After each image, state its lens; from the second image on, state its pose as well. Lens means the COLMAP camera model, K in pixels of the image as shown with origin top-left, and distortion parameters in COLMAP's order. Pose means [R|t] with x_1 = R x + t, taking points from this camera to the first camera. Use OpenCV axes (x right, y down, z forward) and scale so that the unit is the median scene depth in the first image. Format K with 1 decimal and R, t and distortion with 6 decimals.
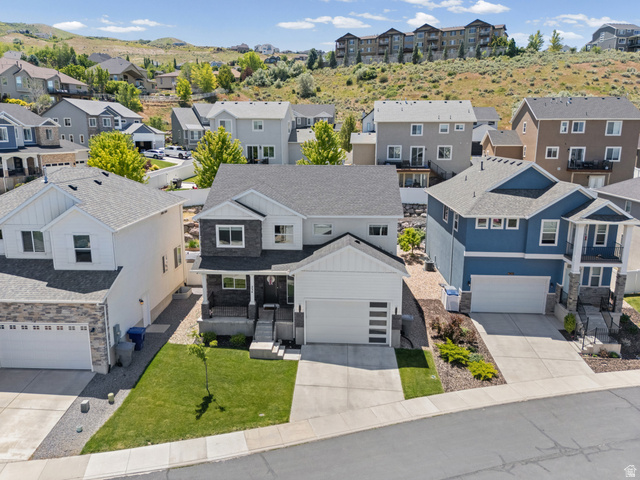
lens RADIAL K [[480.2, 0, 324.3], [0, 480.2, 241.6], [0, 0, 1]] dist [0.073163, -0.061083]
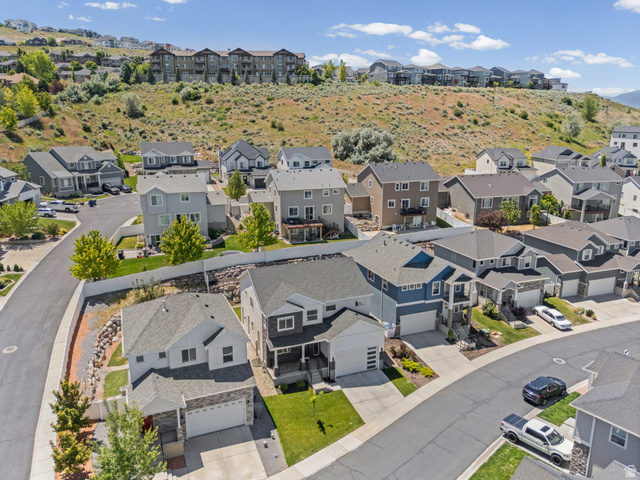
lens RADIAL K [[480.2, 0, 324.3], [0, 480.2, 241.6], [0, 0, 1]] dist [0.073163, -0.061083]
pose [[0.903679, -0.109135, 0.414071, -0.343253], [0.091452, 0.993855, 0.062358, -0.179372], [-0.418332, -0.018484, 0.908106, -0.253464]]
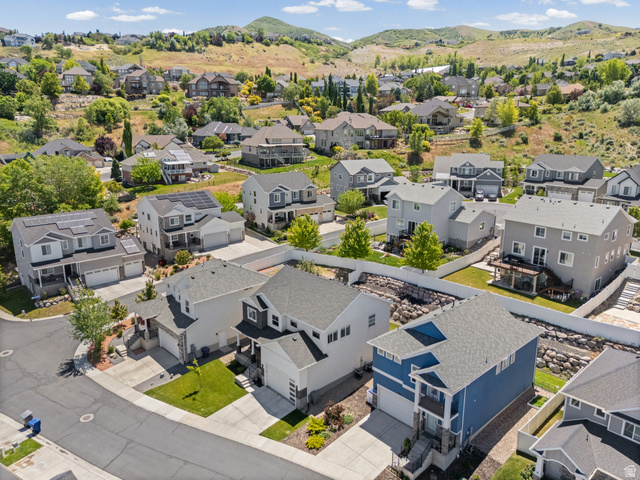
lens RADIAL K [[480.2, 0, 324.3], [0, 480.2, 241.6], [0, 0, 1]] dist [0.073163, -0.061083]
pose [[0.712916, 0.175937, -0.678820, 0.574622], [-0.153028, 0.983717, 0.094247, -0.238855], [0.684348, 0.036688, 0.728232, -0.080533]]
